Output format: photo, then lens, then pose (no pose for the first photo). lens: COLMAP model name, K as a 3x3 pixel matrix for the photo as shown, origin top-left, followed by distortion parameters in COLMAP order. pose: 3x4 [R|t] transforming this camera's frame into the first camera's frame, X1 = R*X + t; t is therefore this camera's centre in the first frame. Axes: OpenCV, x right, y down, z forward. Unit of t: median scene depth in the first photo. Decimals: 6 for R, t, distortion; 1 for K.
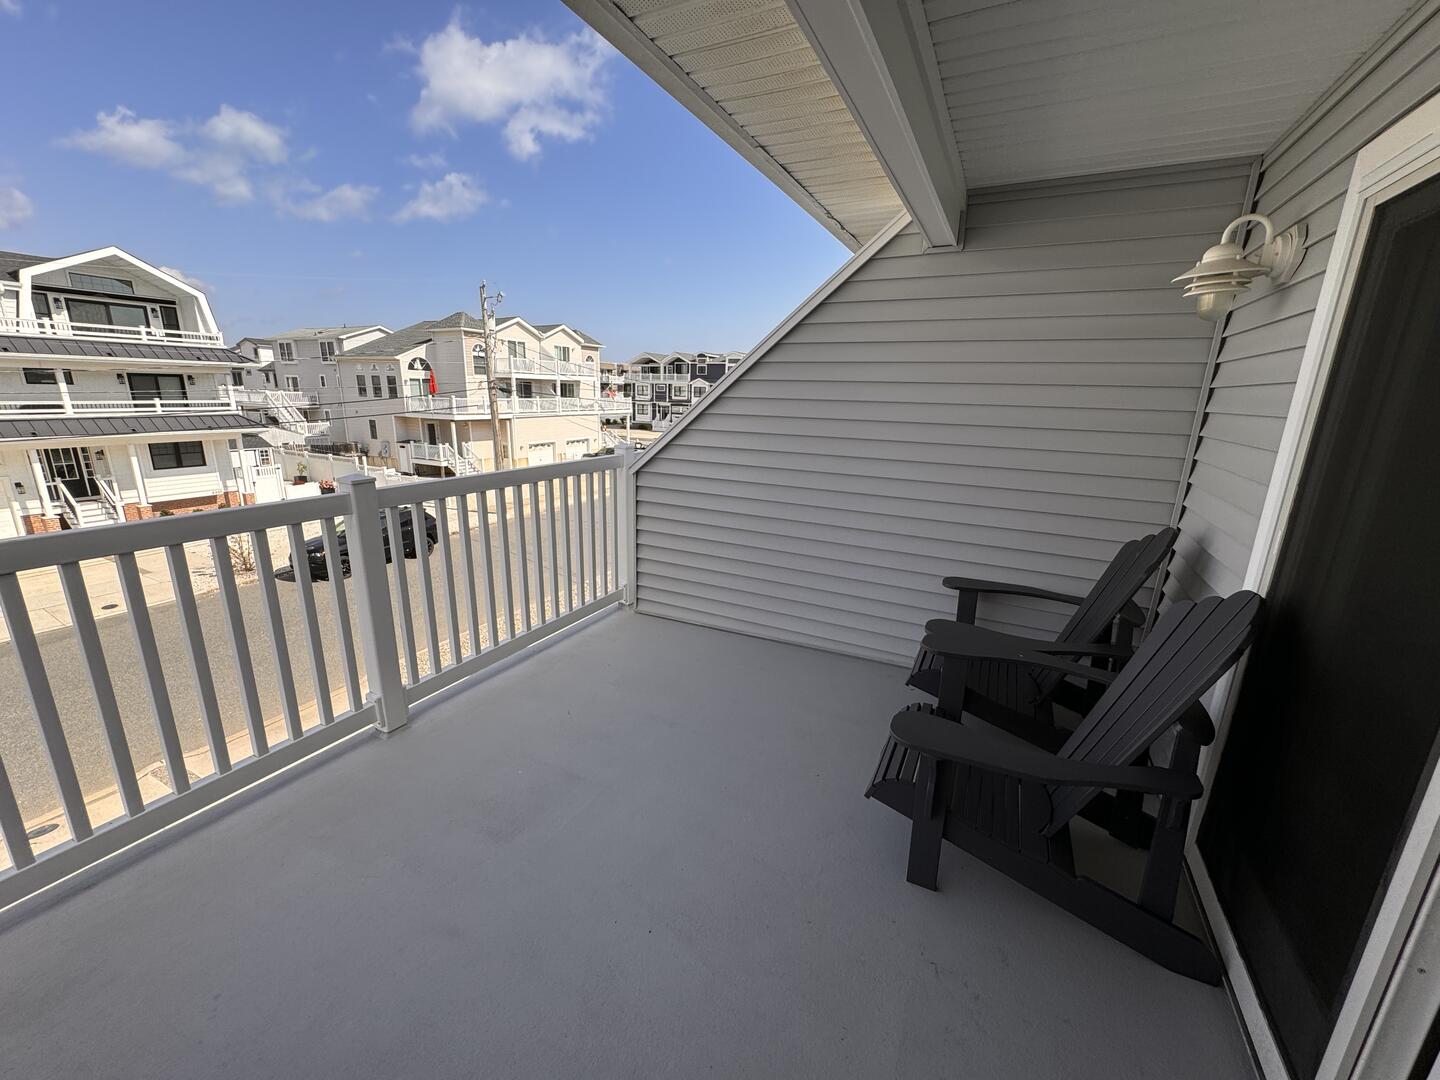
lens RADIAL K [[575.0, 0, 718.3], [0, 575.0, 541.7], [0, 0, 1]] dist [-0.001648, 0.000169]
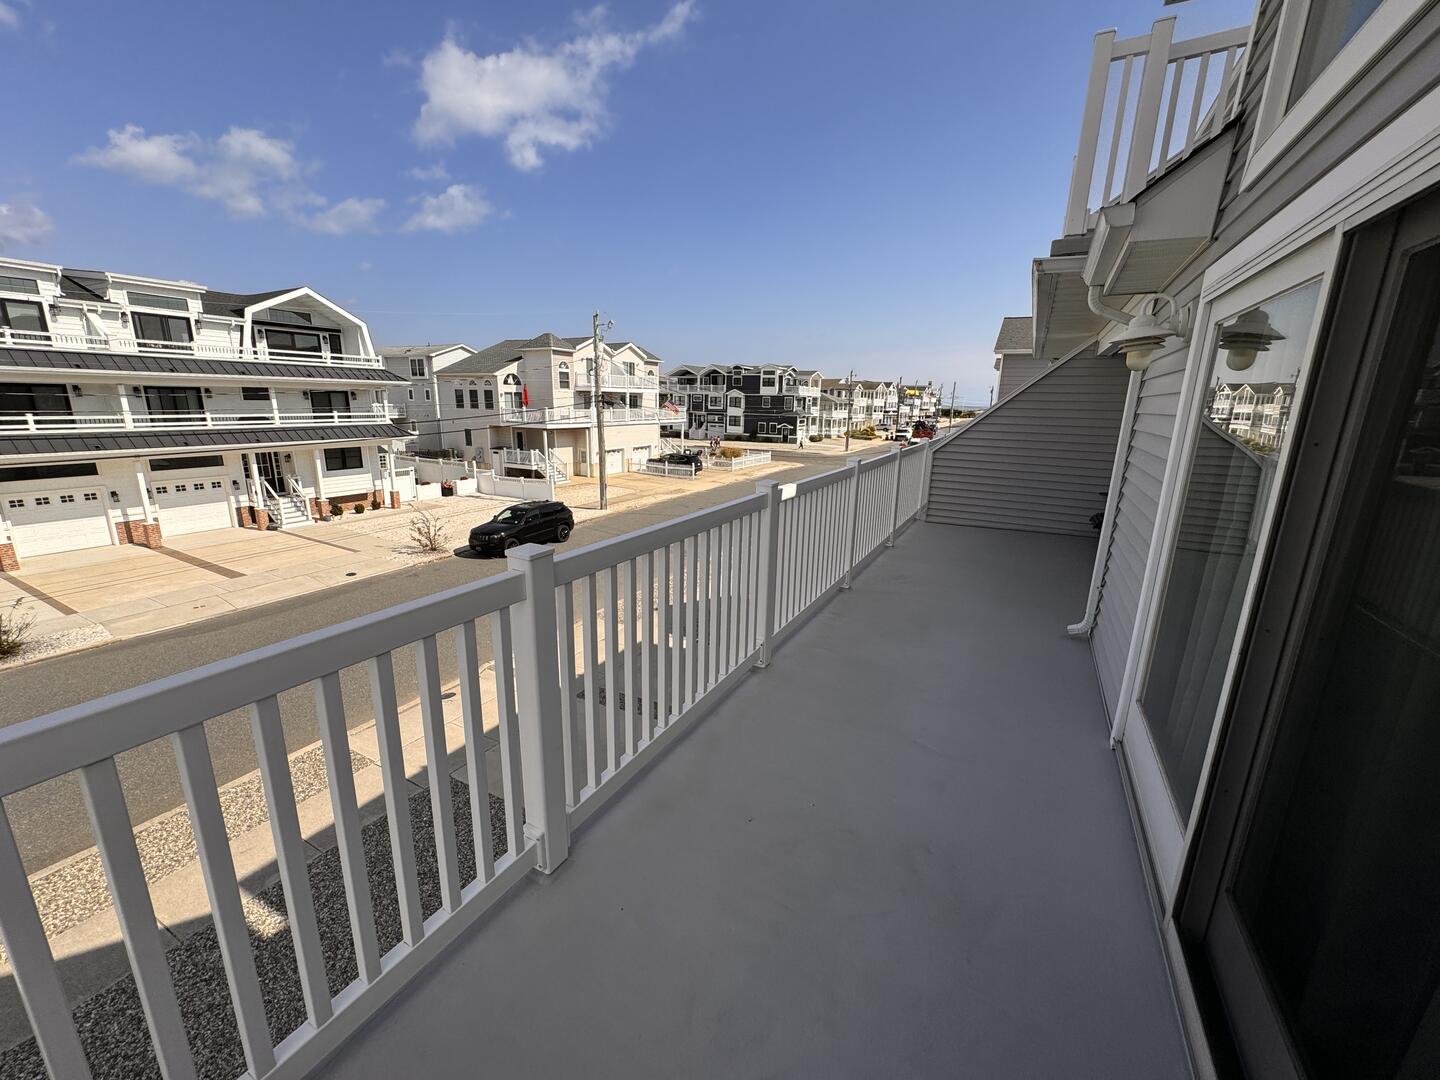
lens RADIAL K [[575.0, 0, 718.3], [0, 575.0, 541.7], [0, 0, 1]] dist [-0.001648, 0.000169]
pose [[0.999802, 0.000526, -0.019881, -0.094012], [-0.000817, 0.999893, -0.014623, 0.025405], [0.019871, 0.014636, 0.999695, -0.114778]]
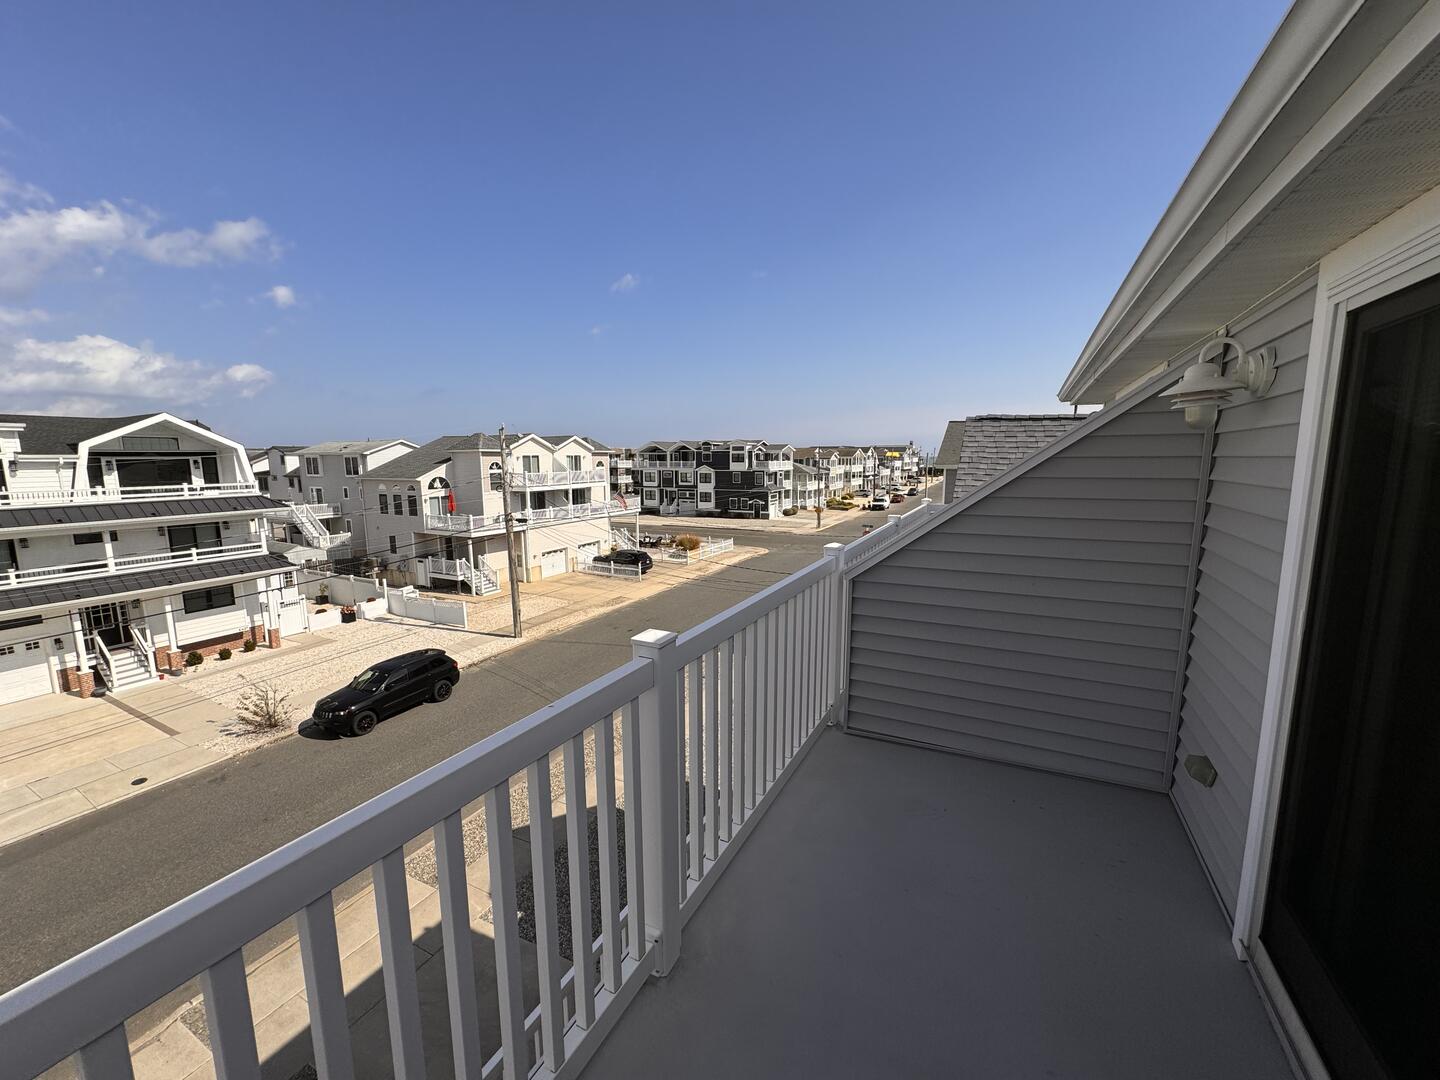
lens RADIAL K [[572.0, 0, 717.5], [0, 572.0, 542.4], [0, 0, 1]] dist [0.000227, -0.000424]
pose [[0.999503, -0.028661, -0.013147, -0.000911], [0.027075, 0.993773, -0.108080, -0.075172], [0.016163, 0.107670, 0.994055, -0.019224]]
